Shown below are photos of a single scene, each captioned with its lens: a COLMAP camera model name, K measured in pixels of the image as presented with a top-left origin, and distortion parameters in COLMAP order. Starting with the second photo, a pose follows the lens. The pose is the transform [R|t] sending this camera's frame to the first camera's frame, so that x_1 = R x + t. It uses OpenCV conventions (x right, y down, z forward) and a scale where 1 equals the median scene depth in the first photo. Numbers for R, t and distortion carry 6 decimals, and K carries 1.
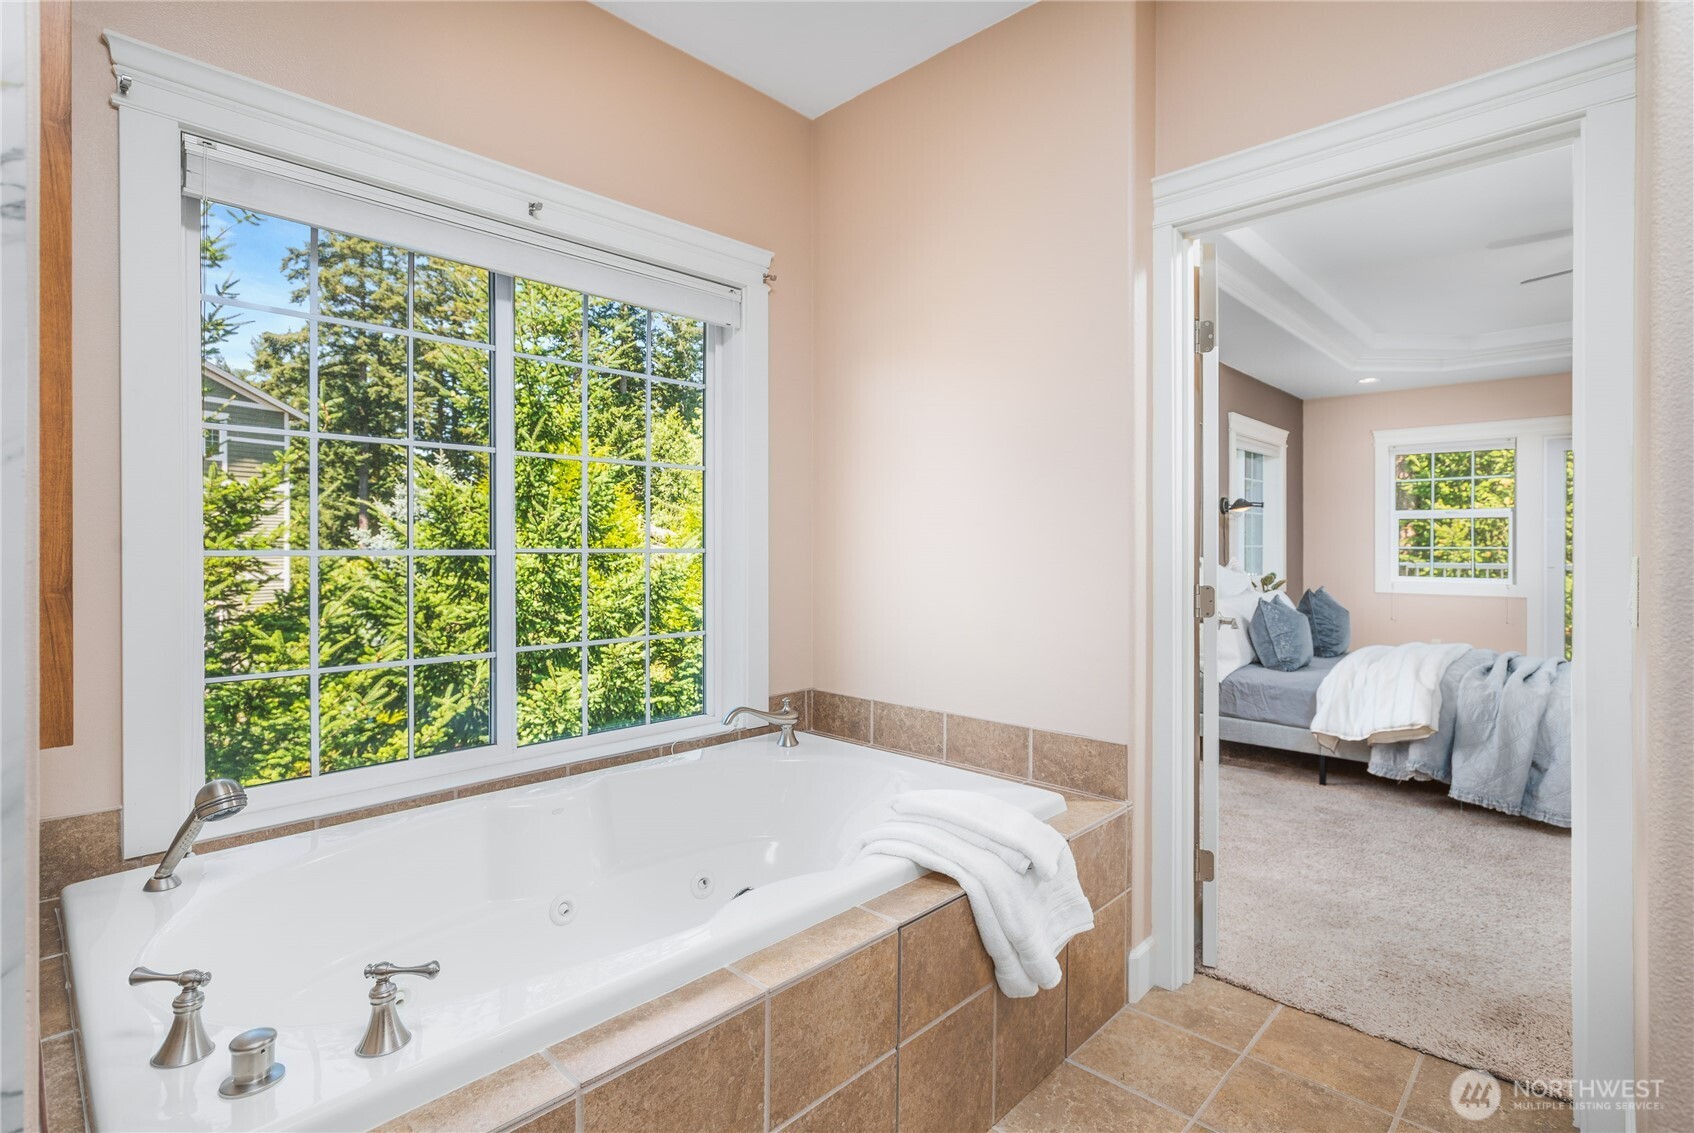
lens RADIAL K [[816.0, 0, 845.7], [0, 816.0, 557.2], [0, 0, 1]] dist [-0.001267, -0.000052]
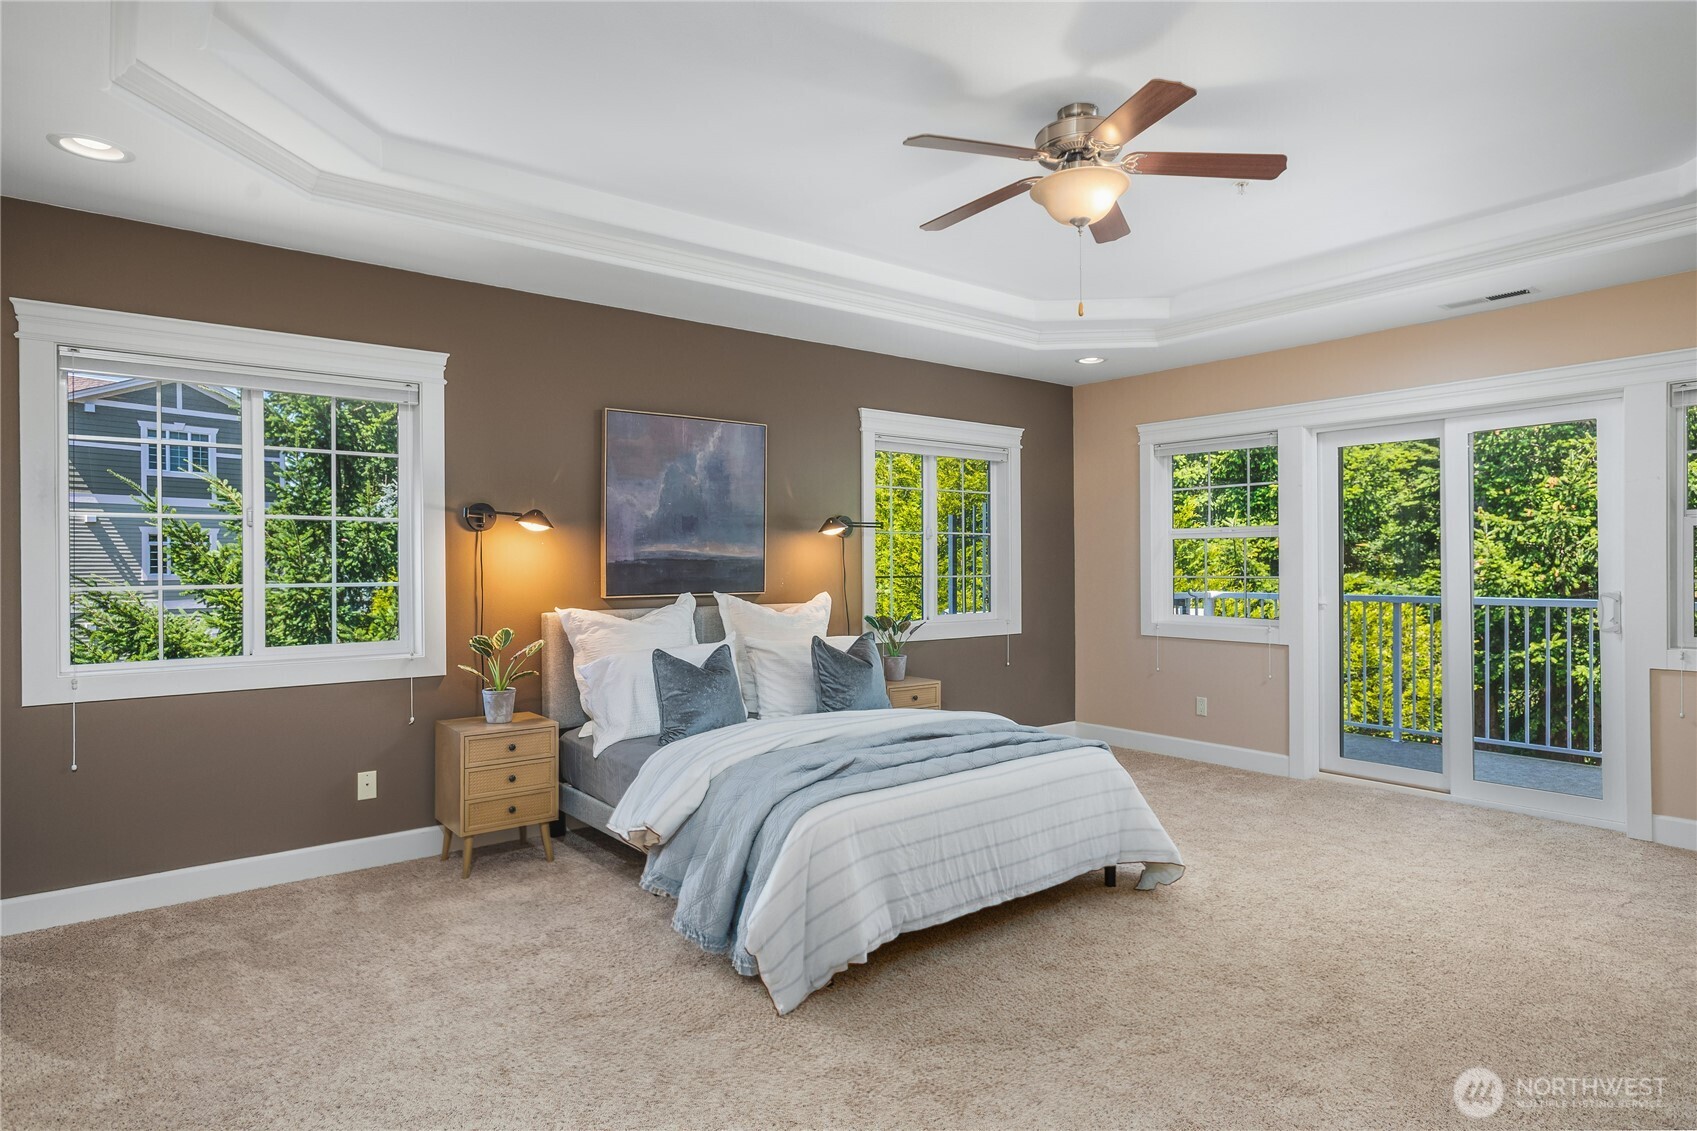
lens RADIAL K [[944.9, 0, 849.3], [0, 944.9, 568.6], [0, 0, 1]] dist [0.004543, 0.000310]
pose [[0.989701, -0.004543, -0.143075, 1.012580], [0.003316, 0.999956, -0.008812, -0.024226], [0.143109, 0.008247, 0.989673, 0.155047]]
